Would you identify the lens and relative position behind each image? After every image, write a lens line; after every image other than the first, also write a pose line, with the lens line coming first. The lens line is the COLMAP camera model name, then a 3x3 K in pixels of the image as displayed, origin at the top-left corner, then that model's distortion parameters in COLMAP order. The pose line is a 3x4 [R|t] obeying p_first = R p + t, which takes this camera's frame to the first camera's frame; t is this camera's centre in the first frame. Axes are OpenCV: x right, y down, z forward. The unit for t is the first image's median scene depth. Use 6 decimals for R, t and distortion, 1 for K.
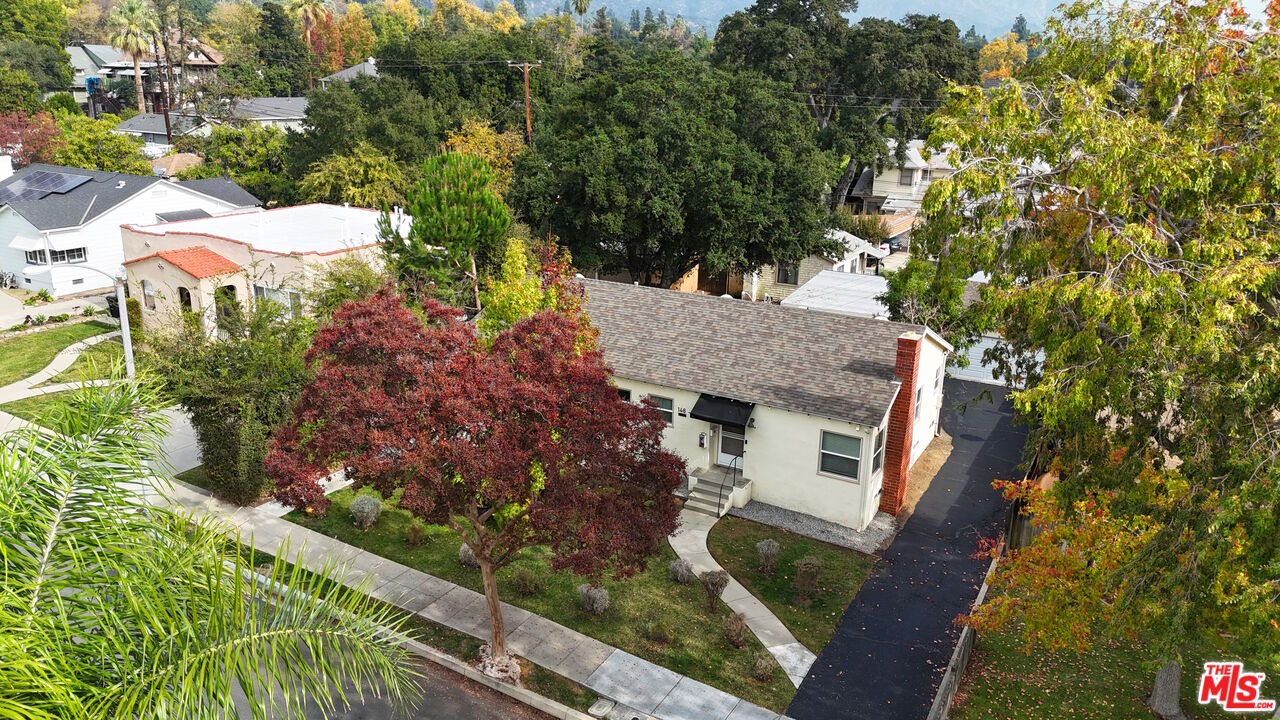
lens RADIAL K [[944.4, 0, 640.0], [0, 944.4, 360.0], [0, 0, 1]] dist [0.082881, -0.086104]
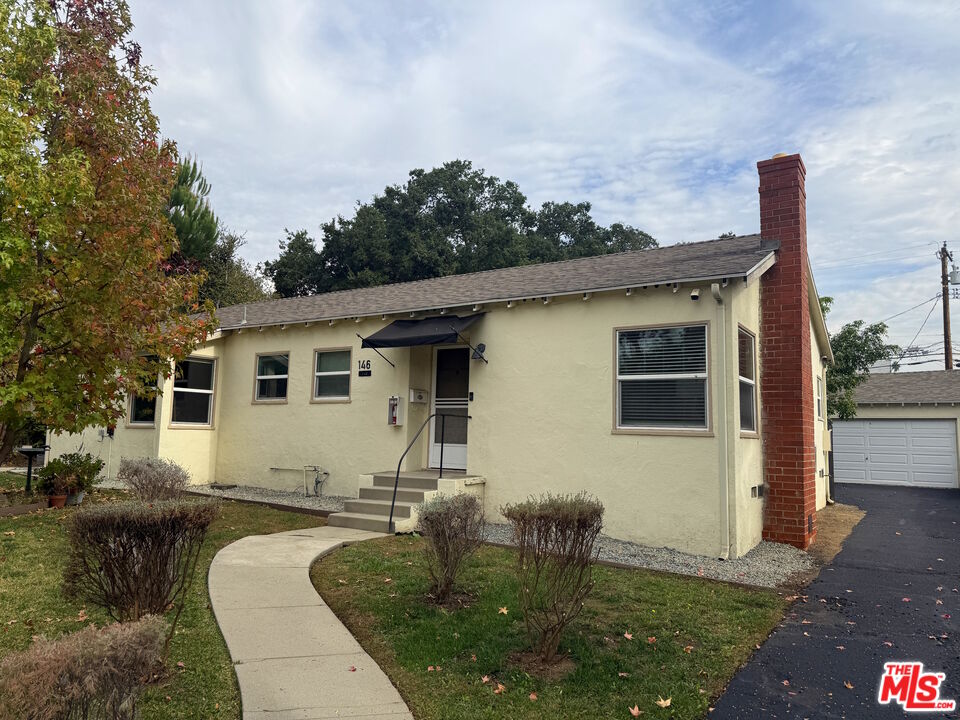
lens RADIAL K [[683.5, 0, 480.0], [0, 683.5, 360.0], [0, 0, 1]] dist [-0.003469, -0.001907]
pose [[0.998179, 0.001029, -0.060315, 0.140657], [-0.024830, 0.918238, -0.395249, 0.213680], [0.054977, 0.396027, 0.916592, 0.678368]]
